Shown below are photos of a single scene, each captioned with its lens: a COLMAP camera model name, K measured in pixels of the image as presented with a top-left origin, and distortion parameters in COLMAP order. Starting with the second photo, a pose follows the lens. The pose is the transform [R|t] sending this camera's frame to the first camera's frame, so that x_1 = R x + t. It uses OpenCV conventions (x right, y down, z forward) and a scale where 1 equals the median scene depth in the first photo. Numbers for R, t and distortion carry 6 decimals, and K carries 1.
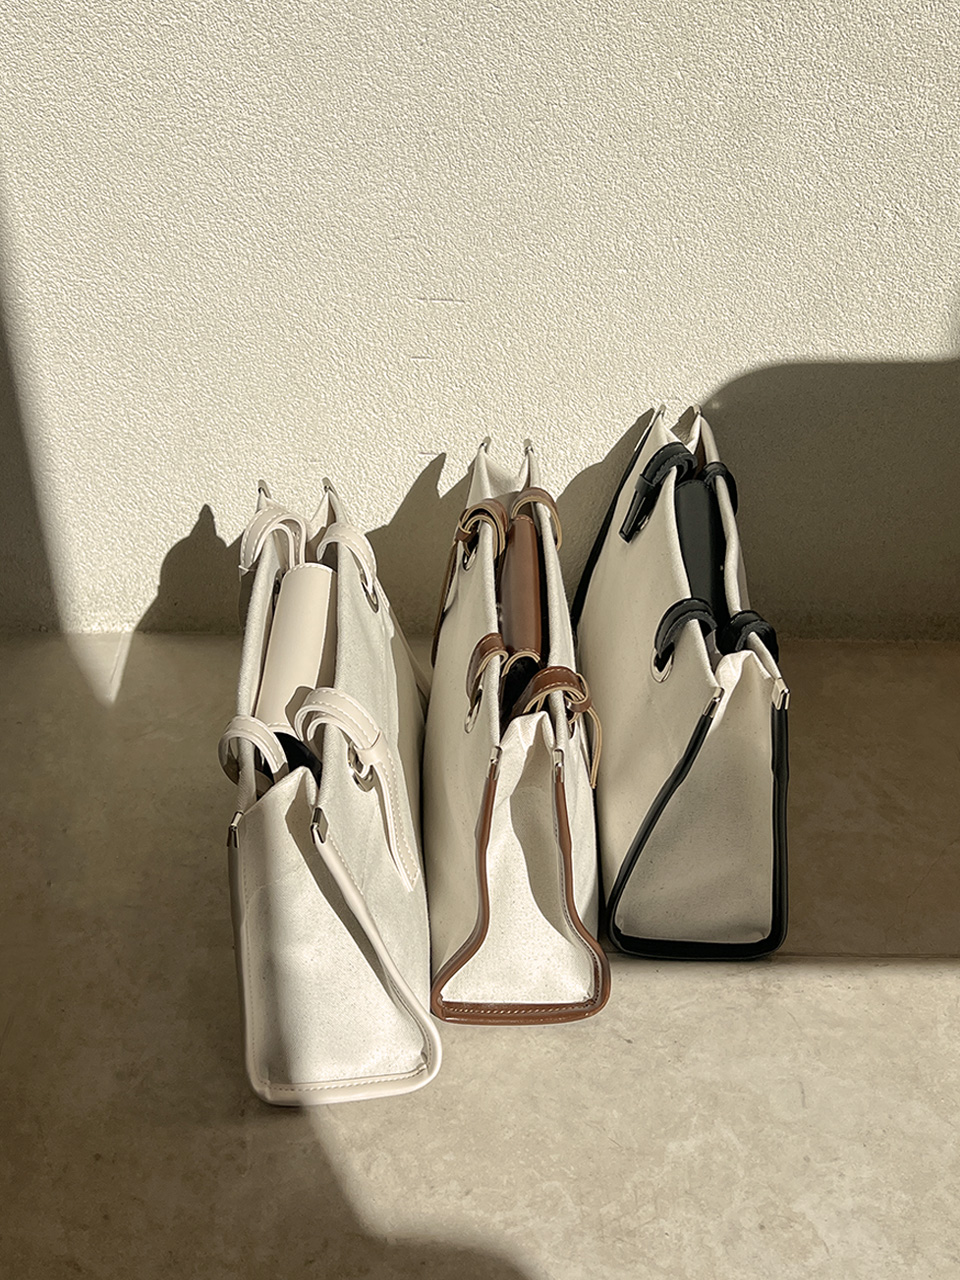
lens RADIAL K [[1397.0, 0, 456.9], [0, 1397.0, 677.3], [0, 0, 1]] dist [0.090559, -0.234222]
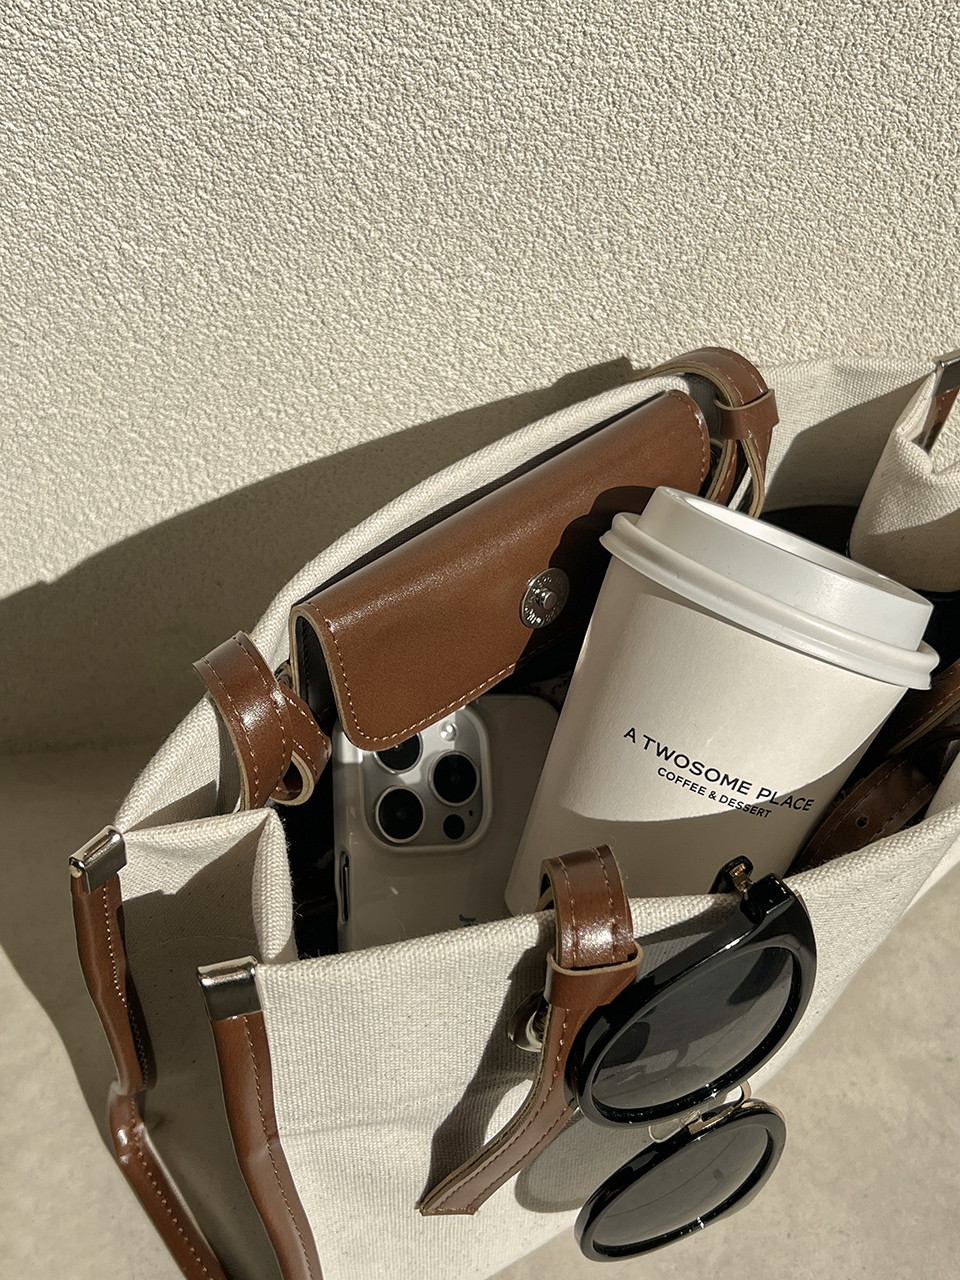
lens RADIAL K [[1439.2, 0, 471.3], [0, 1439.2, 576.5], [0, 0, 1]] dist [0.147382, -0.438114]
pose [[0.993985, -0.077056, 0.077819, -0.313438], [0.064778, 0.986630, 0.149551, -0.212719], [-0.088302, -0.143611, 0.985687, 0.622942]]
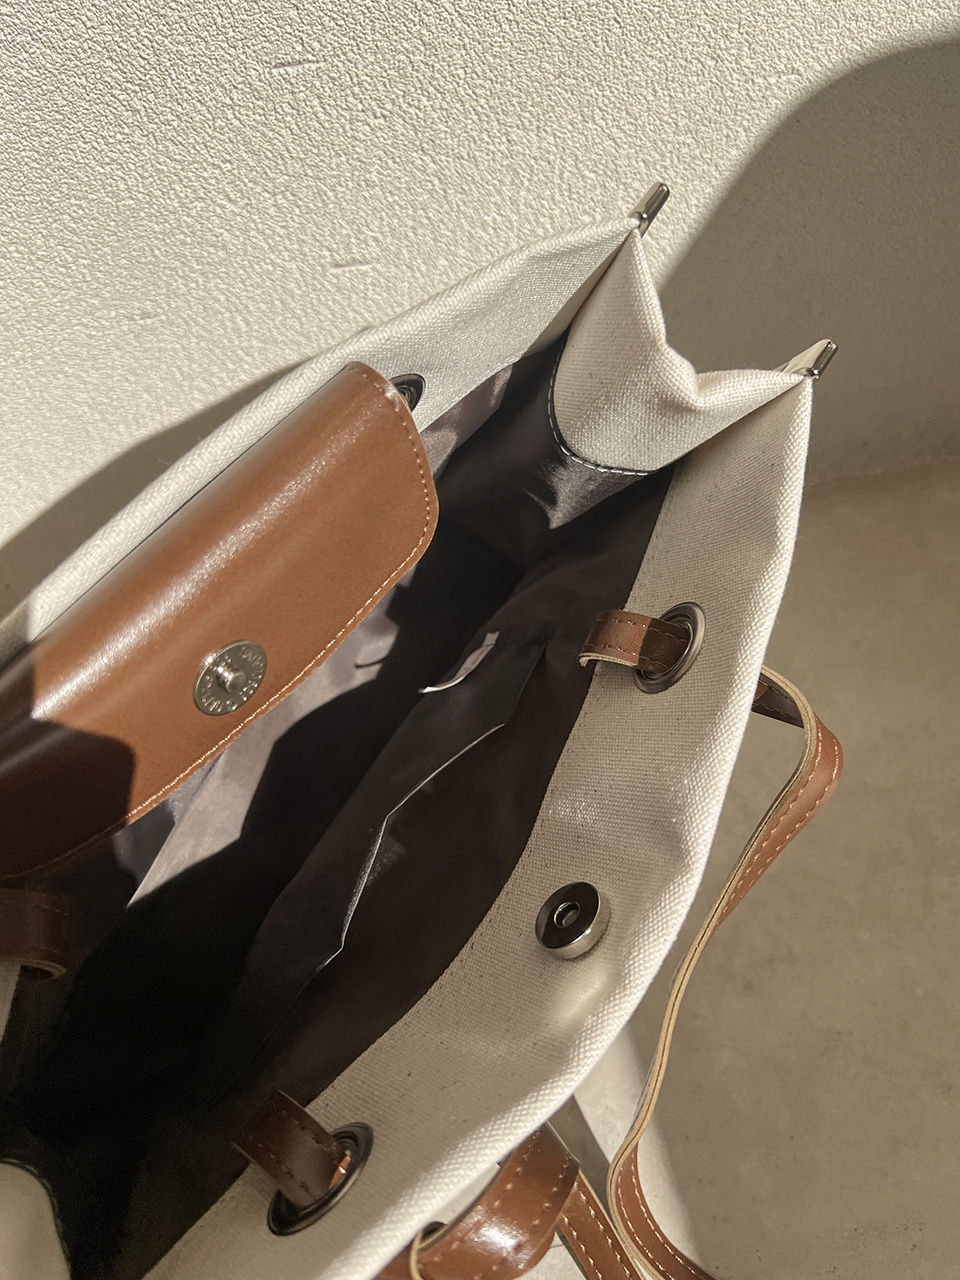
lens RADIAL K [[981.9, 0, 475.2], [0, 981.9, 655.8], [0, 0, 1]] dist [0.023416, -0.043887]
pose [[0.981881, -0.188190, 0.022212, -0.010791], [0.178786, 0.958847, 0.220564, -0.105451], [-0.062806, -0.212597, 0.975119, 0.691860]]
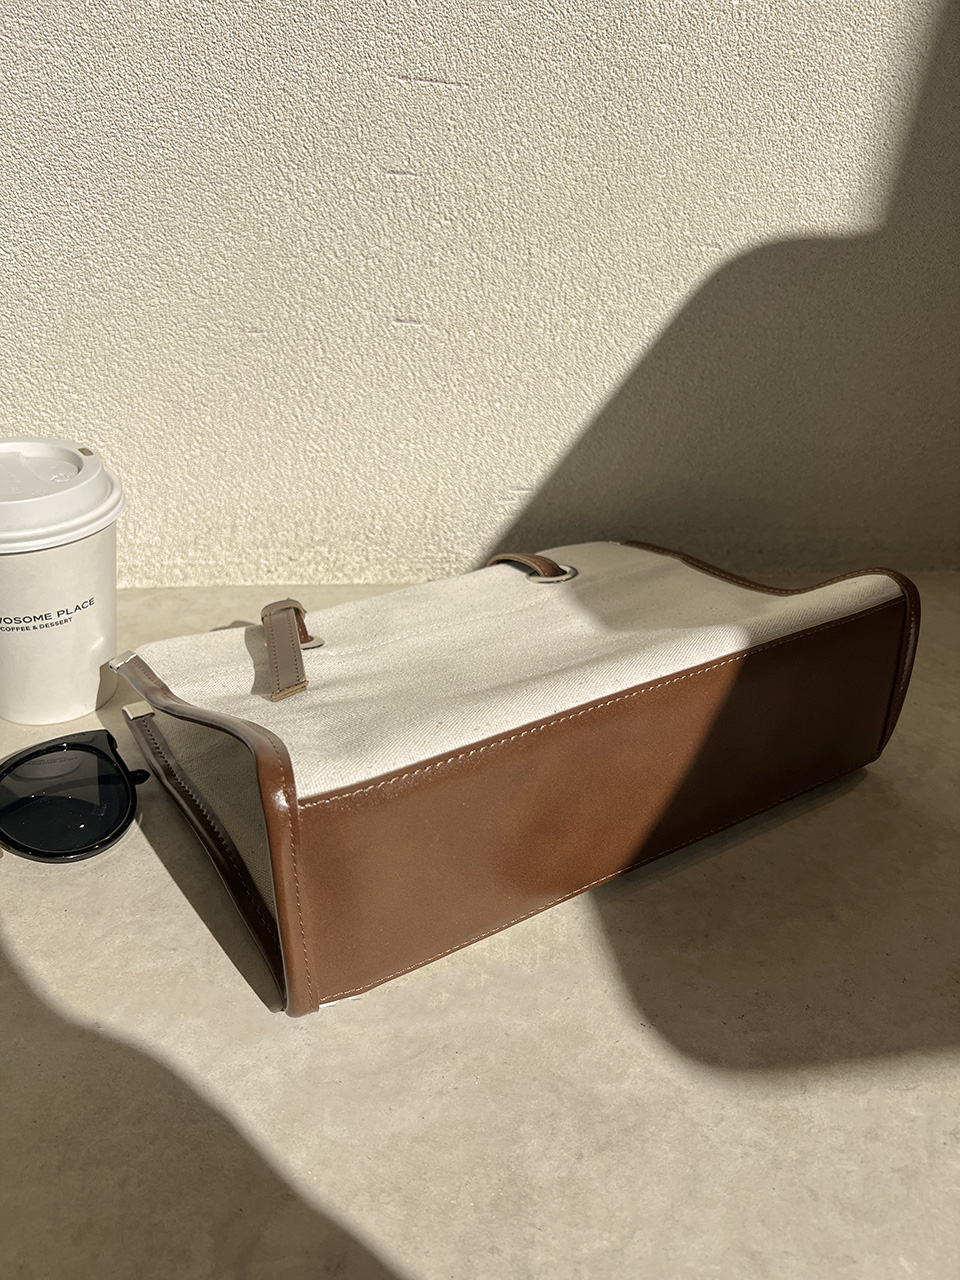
lens RADIAL K [[981.9, 0, 475.2], [0, 981.9, 655.8], [0, 0, 1]] dist [0.023416, -0.043887]
pose [[0.985834, -0.045106, 0.161542, -0.092700], [0.062074, 0.992889, -0.101580, 0.094188], [-0.155812, 0.110169, 0.981624, 0.568224]]
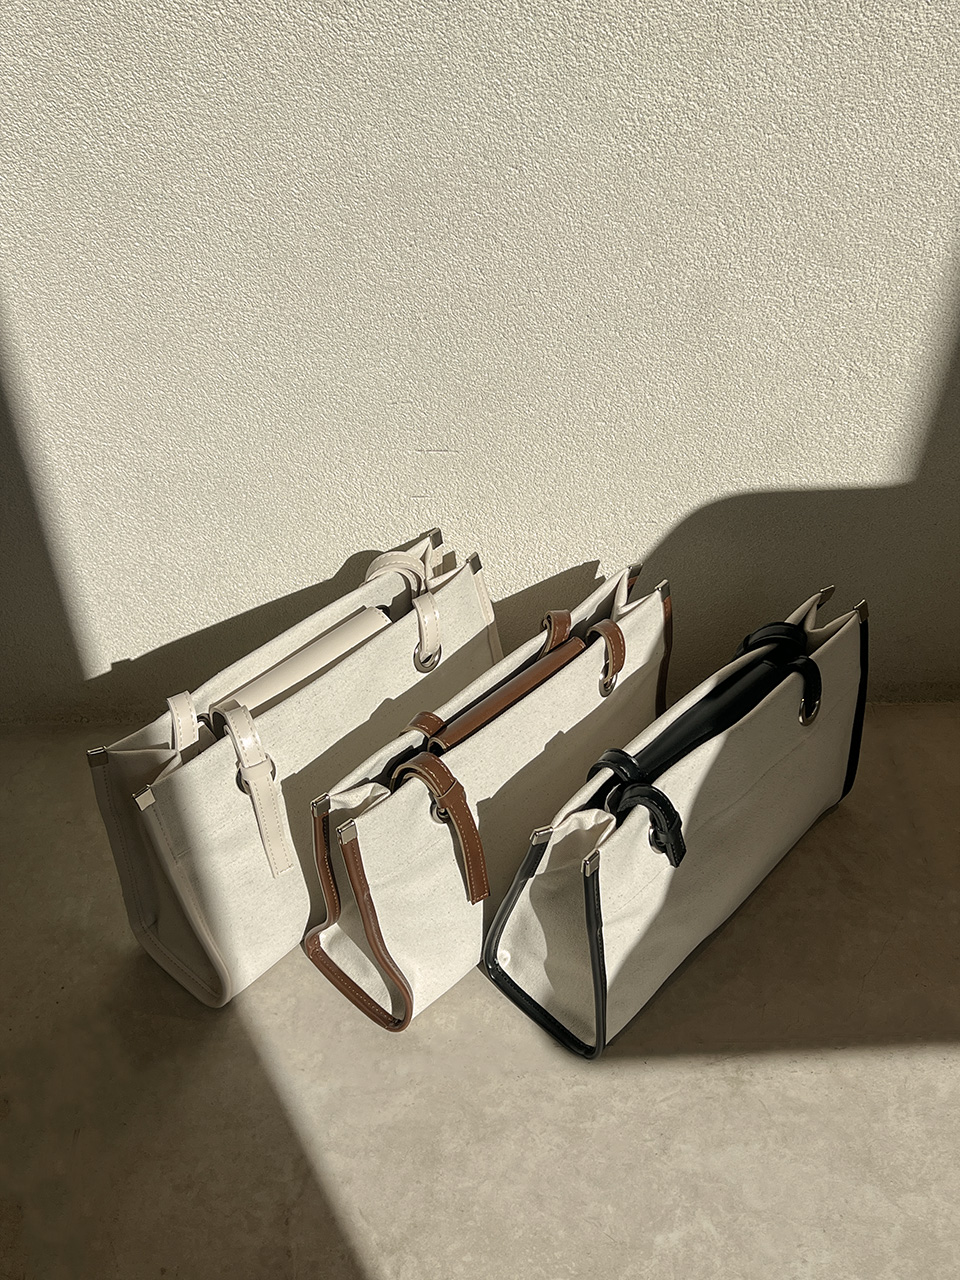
lens RADIAL K [[1298.4, 0, 489.4], [0, 1298.4, 649.1], [0, 0, 1]] dist [0.094870, -0.213866]
pose [[0.999382, -0.030726, 0.017068, 0.008402], [0.029021, 0.995292, 0.092476, -0.226415], [-0.019829, -0.091923, 0.995569, -0.025579]]
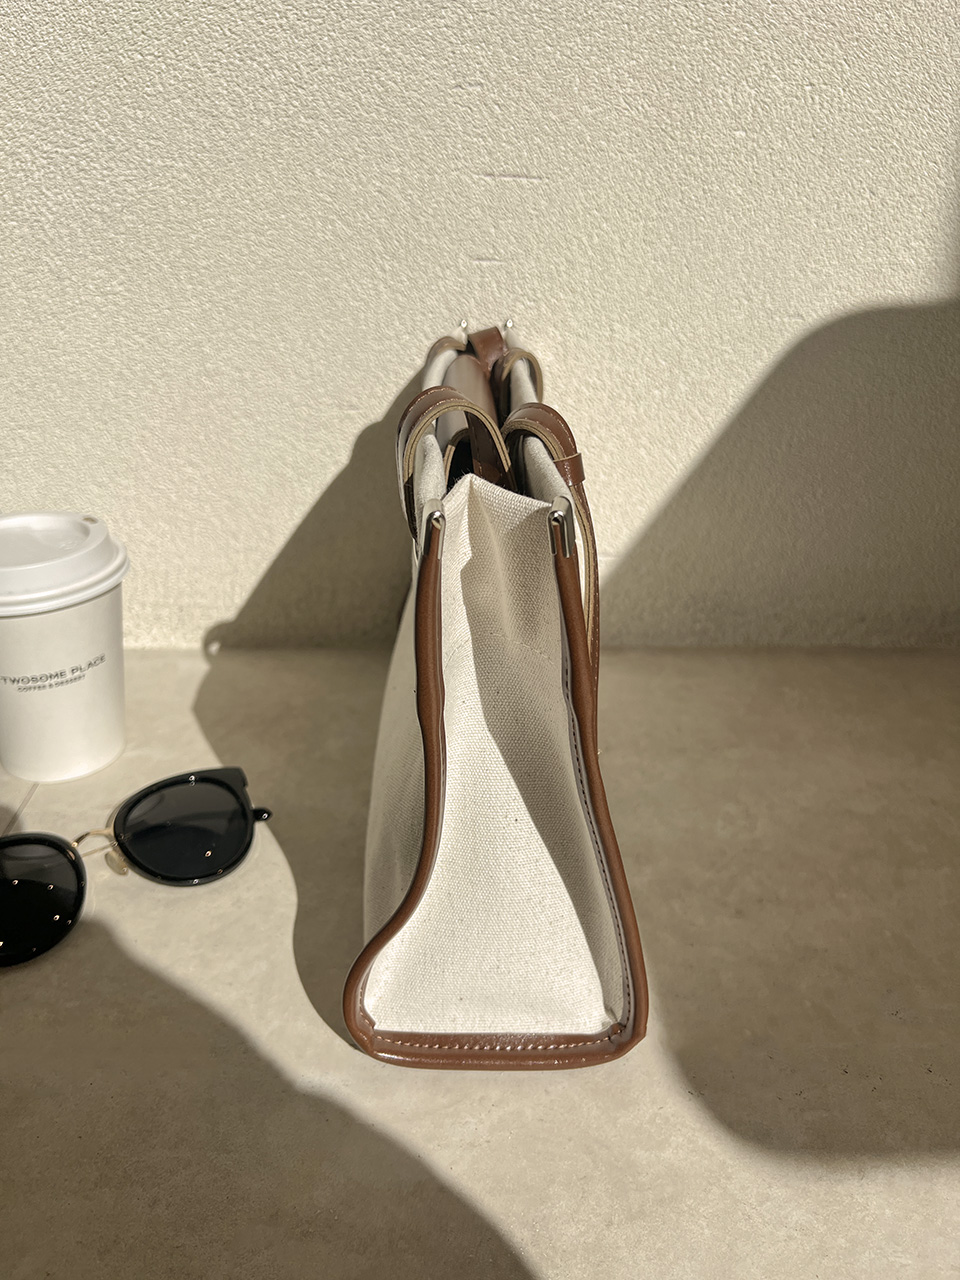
lens RADIAL K [[984.5, 0, 472.3], [0, 984.5, 639.4], [0, 0, 1]] dist [0.009386, -0.027641]
pose [[0.999577, -0.017412, 0.023293, -0.056499], [0.021896, 0.977718, -0.208779, 0.113217], [-0.019139, 0.209201, 0.977685, 0.556427]]
